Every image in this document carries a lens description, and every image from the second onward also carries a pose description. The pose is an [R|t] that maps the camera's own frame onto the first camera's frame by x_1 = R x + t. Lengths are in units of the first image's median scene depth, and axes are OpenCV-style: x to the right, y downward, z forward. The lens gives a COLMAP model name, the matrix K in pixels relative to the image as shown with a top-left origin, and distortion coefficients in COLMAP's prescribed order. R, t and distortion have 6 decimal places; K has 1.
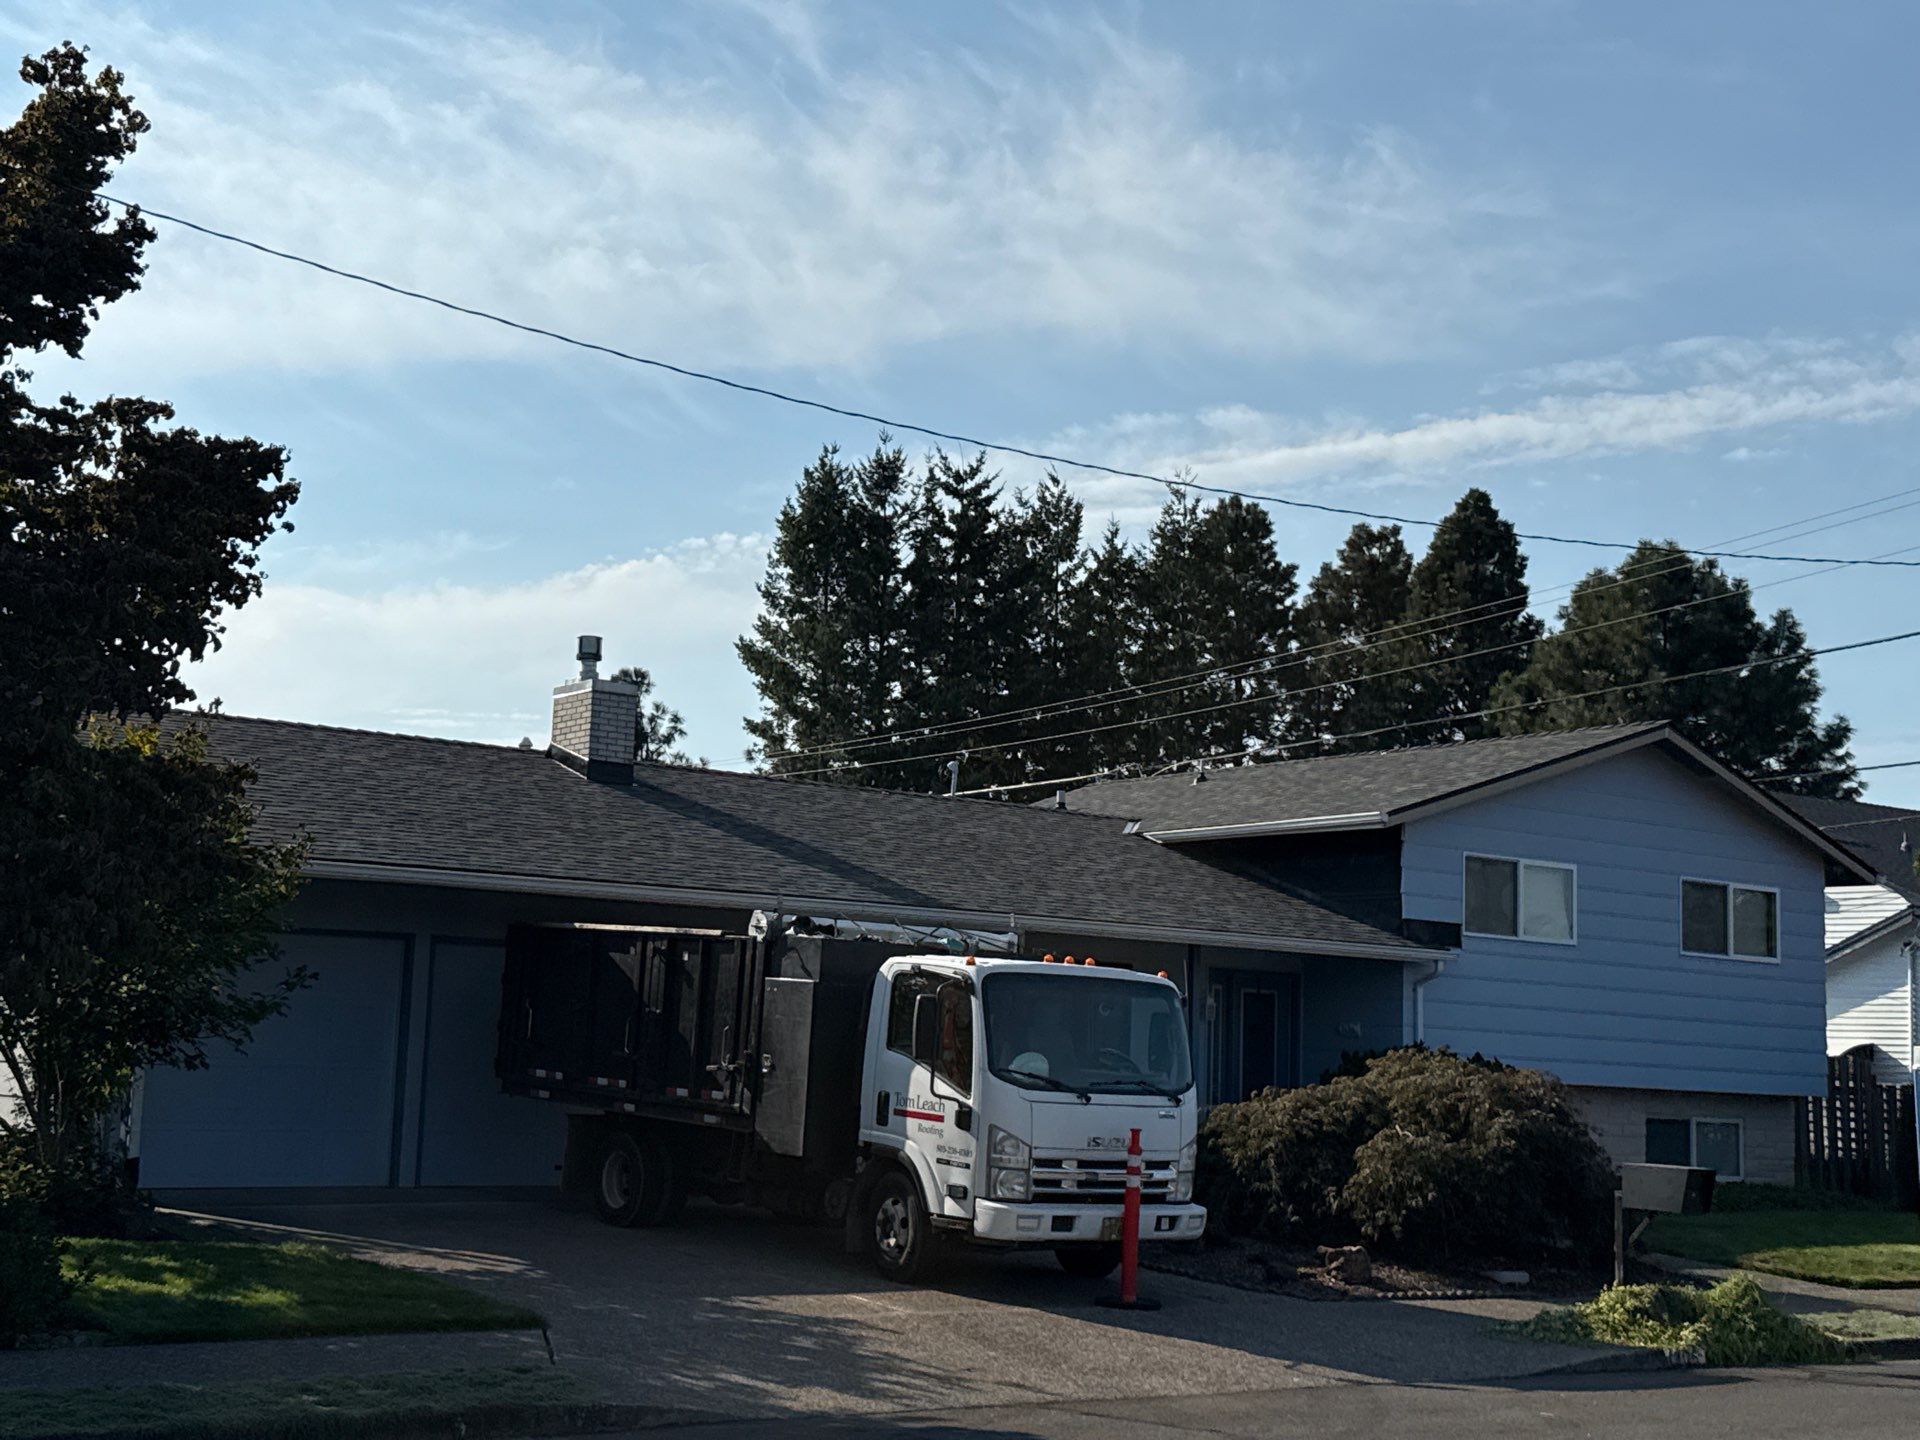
lens RADIAL K [[2609.9, 0, 960.0], [0, 2609.9, 720.0], [0, 0, 1]] dist [0.207618, -0.496005]
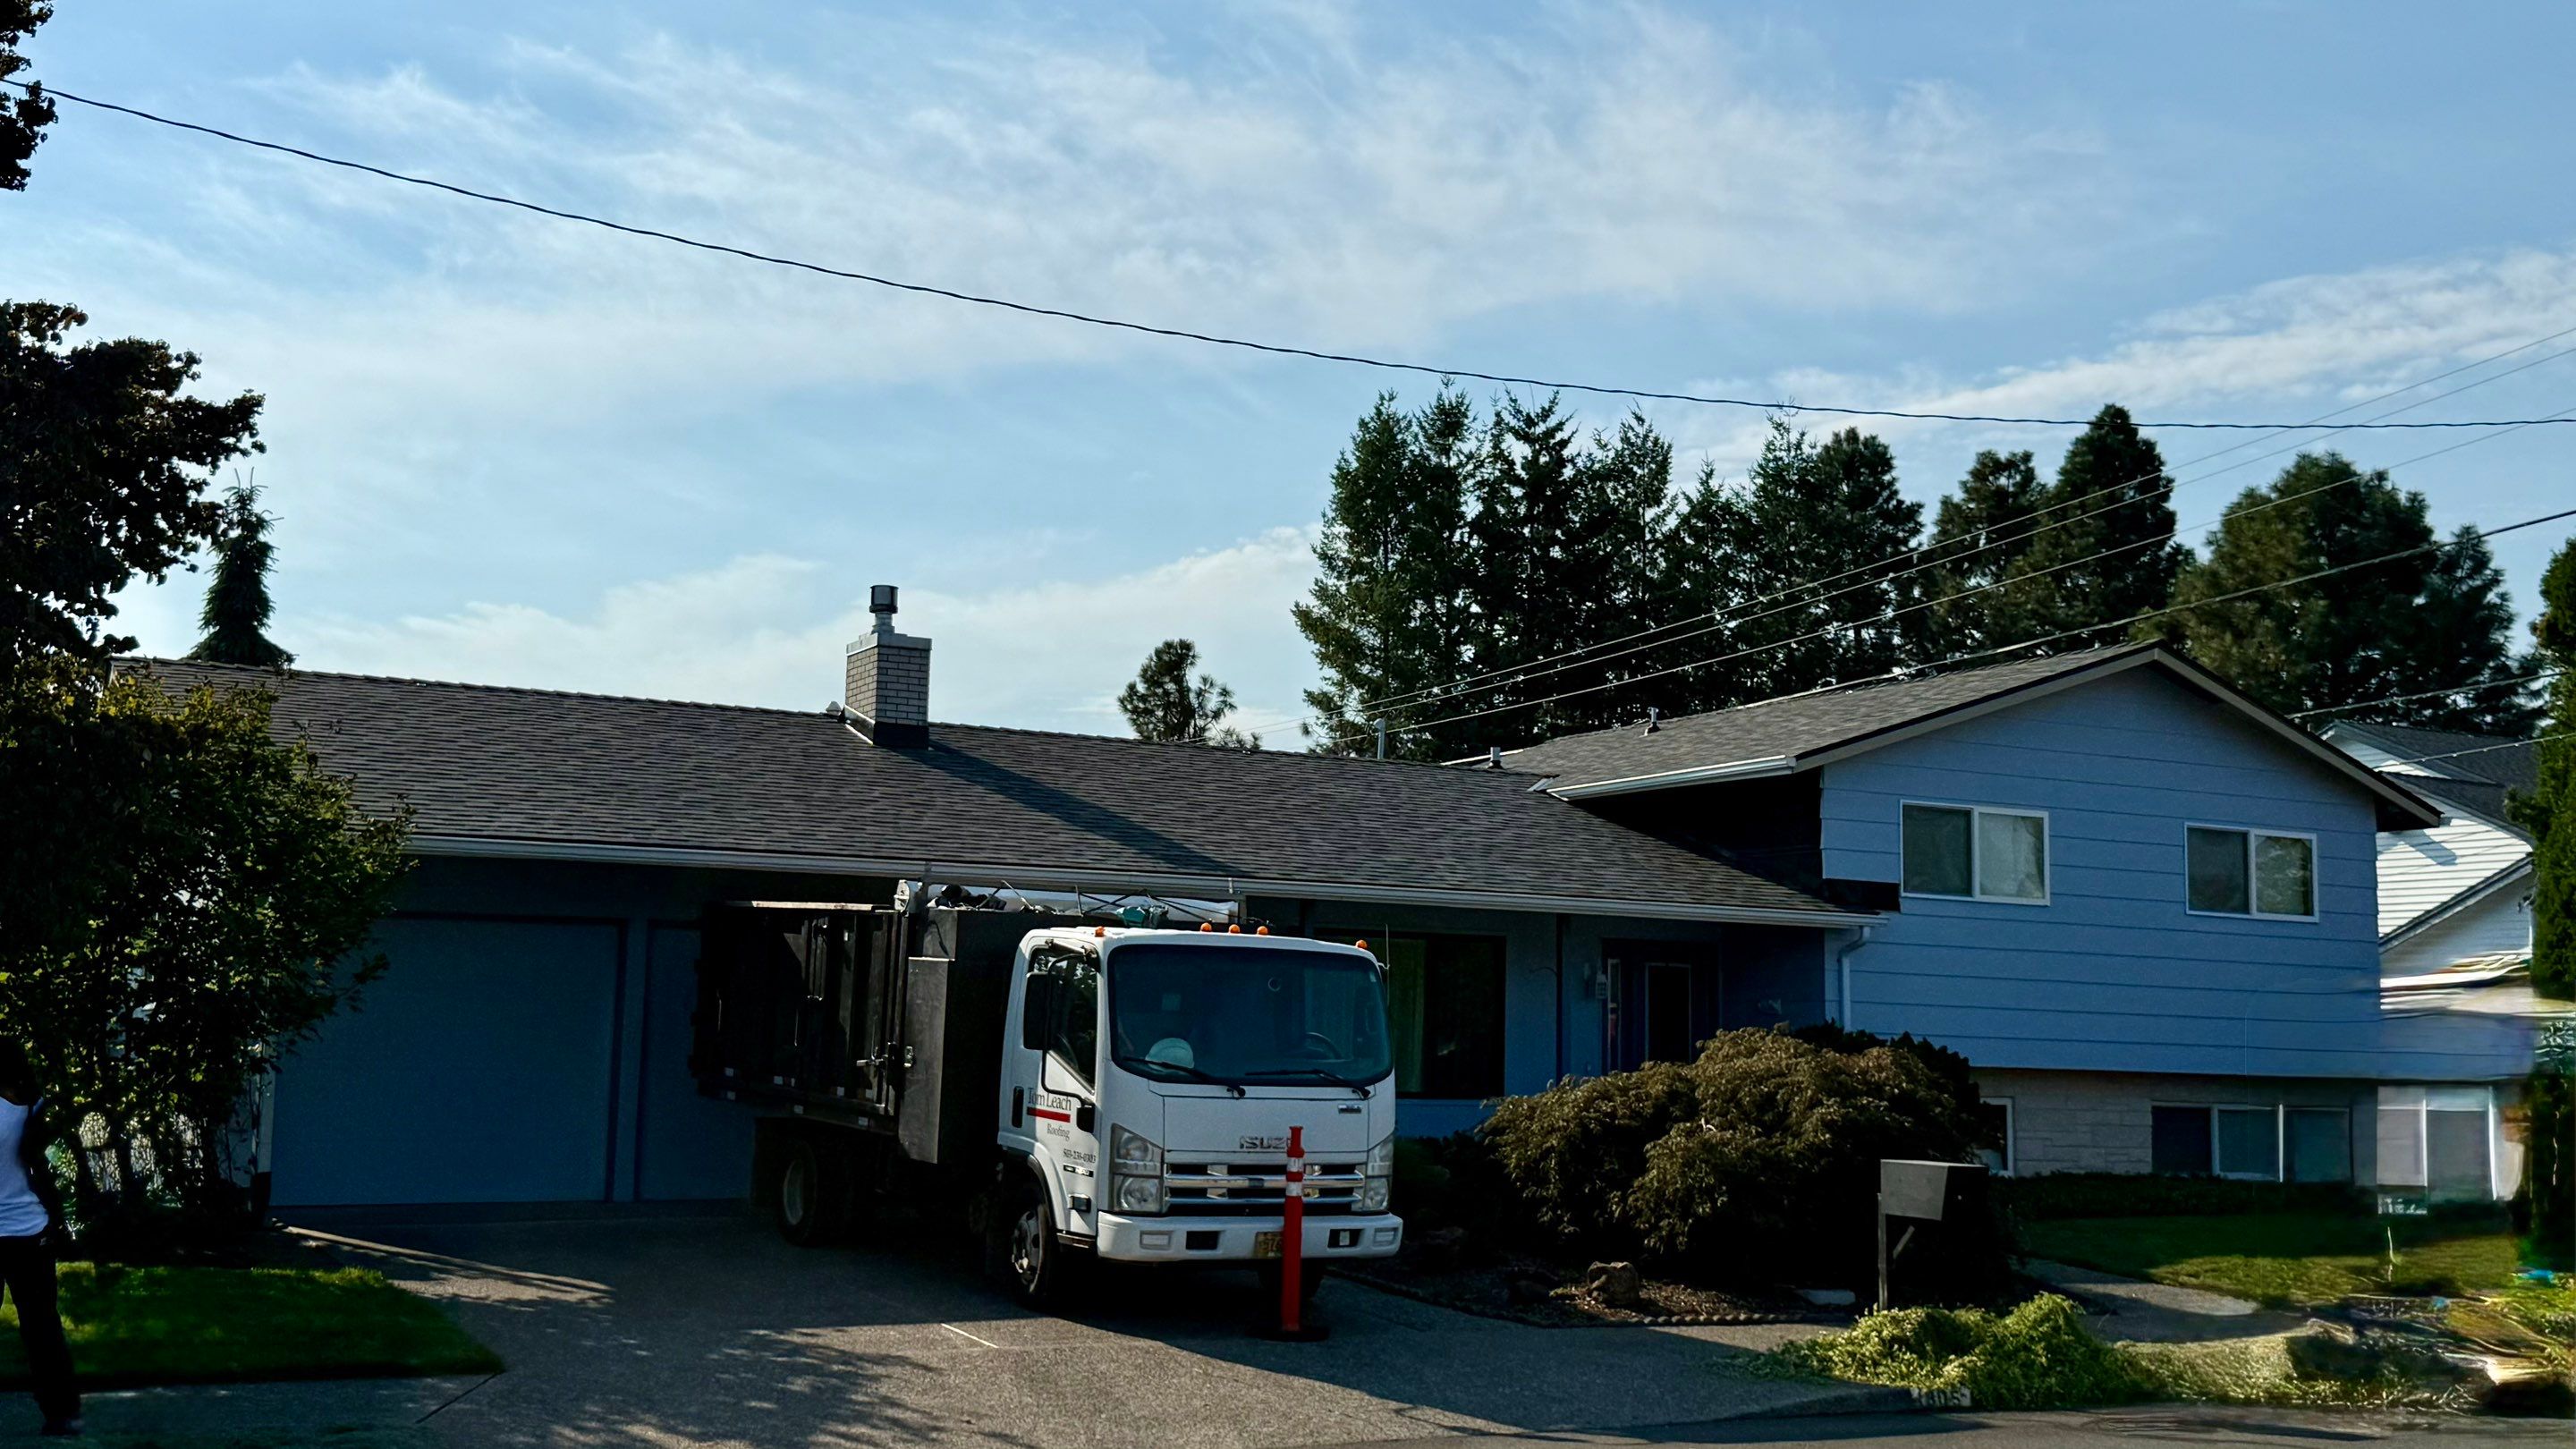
lens RADIAL K [[2741.1, 0, 1288.0], [0, 2741.1, 724.5], [0, 0, 1]] dist [0.192729, -0.442076]
pose [[0.990570, -0.031165, -0.133419, 0.115437], [0.032388, 0.999451, 0.007009, 0.012860], [0.133127, -0.011264, 0.991035, 0.078969]]
